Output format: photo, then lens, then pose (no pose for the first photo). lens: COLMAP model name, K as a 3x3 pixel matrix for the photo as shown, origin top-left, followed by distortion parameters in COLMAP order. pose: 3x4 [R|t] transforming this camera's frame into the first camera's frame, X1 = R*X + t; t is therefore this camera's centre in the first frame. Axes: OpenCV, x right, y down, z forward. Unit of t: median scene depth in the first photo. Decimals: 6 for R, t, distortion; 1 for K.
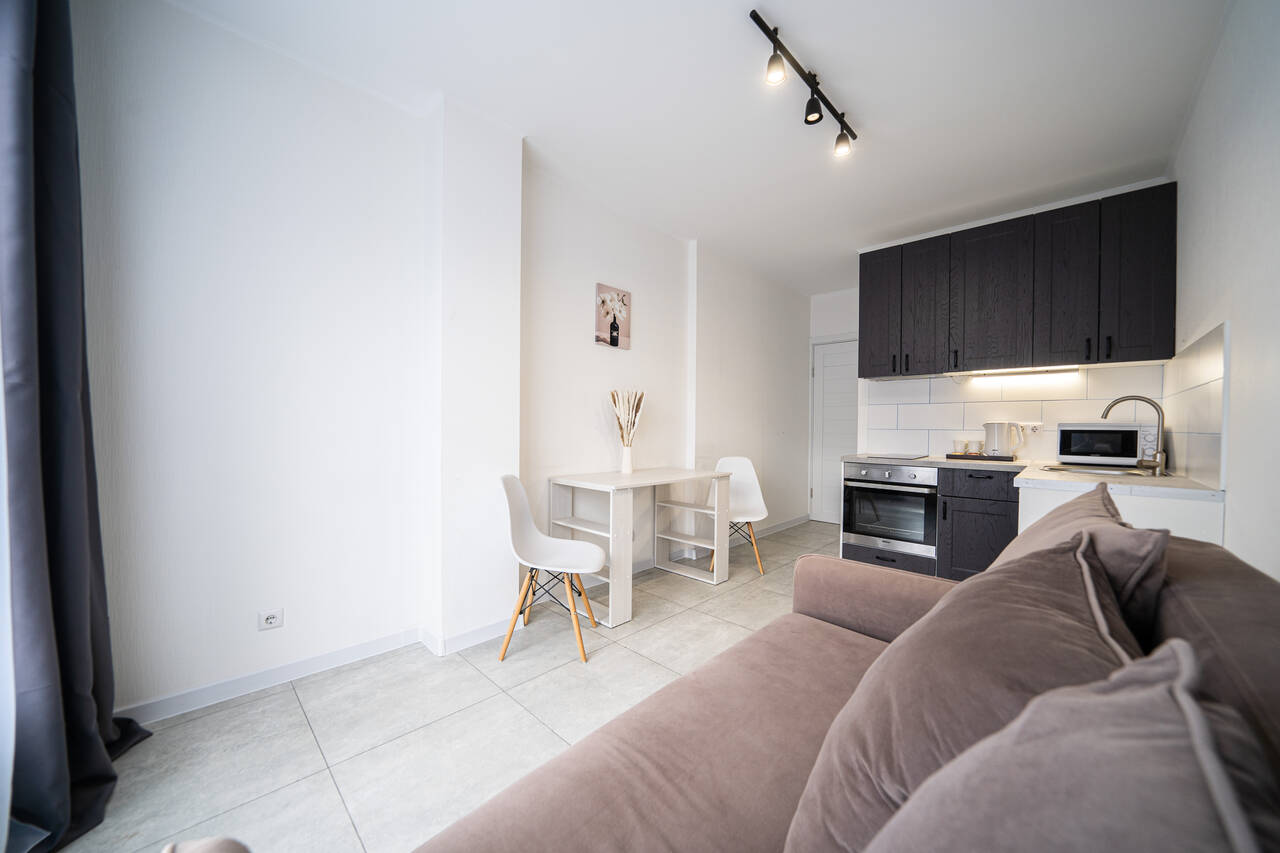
lens RADIAL K [[453.6, 0, 642.0], [0, 453.6, 436.6], [0, 0, 1]] dist [-0.024549, 0.000045]
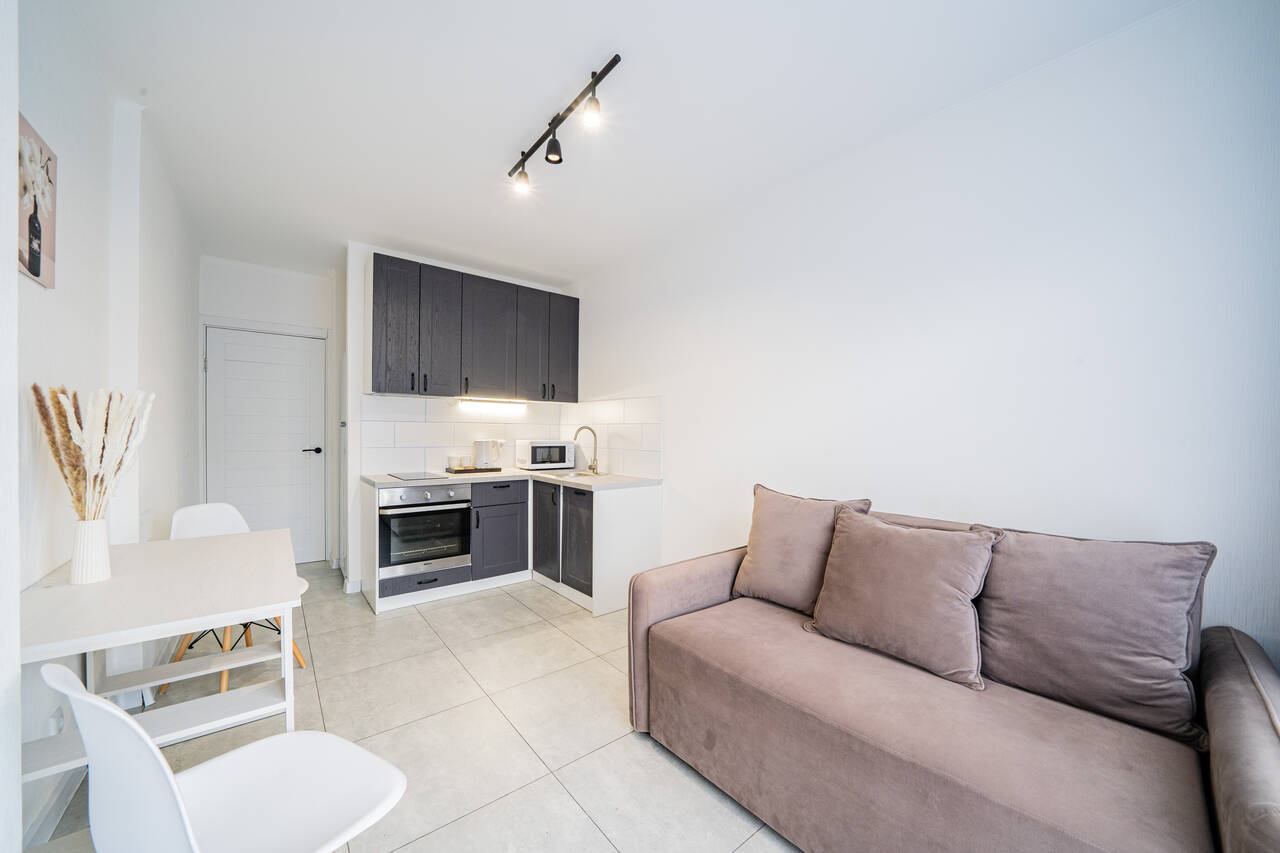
lens RADIAL K [[453.6, 0, 642.0], [0, 453.6, 436.6], [0, 0, 1]] dist [-0.024549, 0.000045]
pose [[0.113649, -0.016737, 0.993380, -0.394024], [0.011379, 0.999814, 0.015544, -0.057098], [-0.993456, 0.009537, 0.113818, 0.432630]]
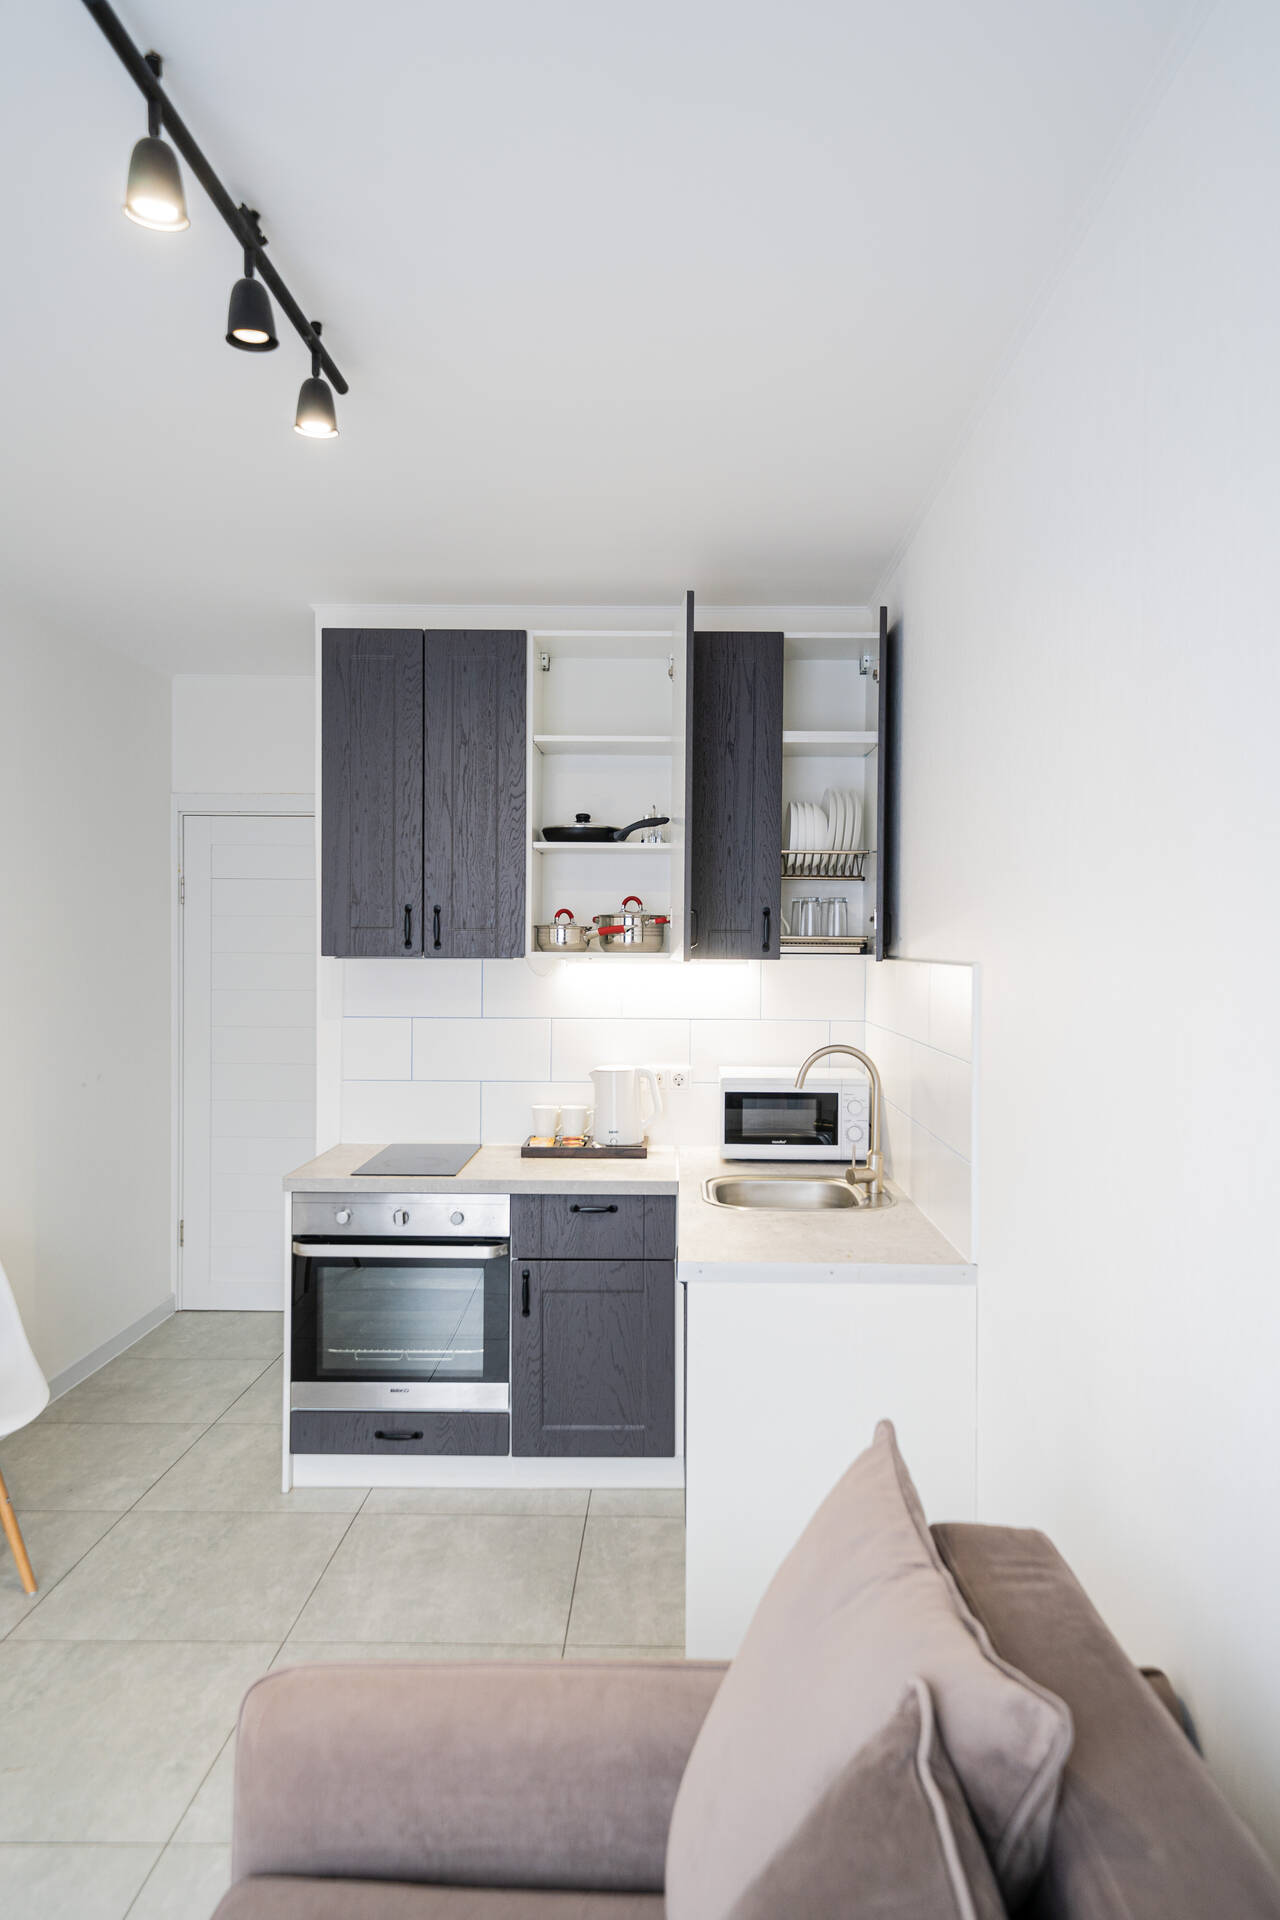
lens RADIAL K [[1254.3, 0, 663.7], [0, 1254.3, 952.5], [0, 0, 1]] dist [0.022135, 0.001776]
pose [[0.727025, -0.006198, 0.686583, -0.040883], [0.013383, 0.999897, -0.005146, -0.143256], [-0.686481, 0.012930, 0.727033, 0.041814]]
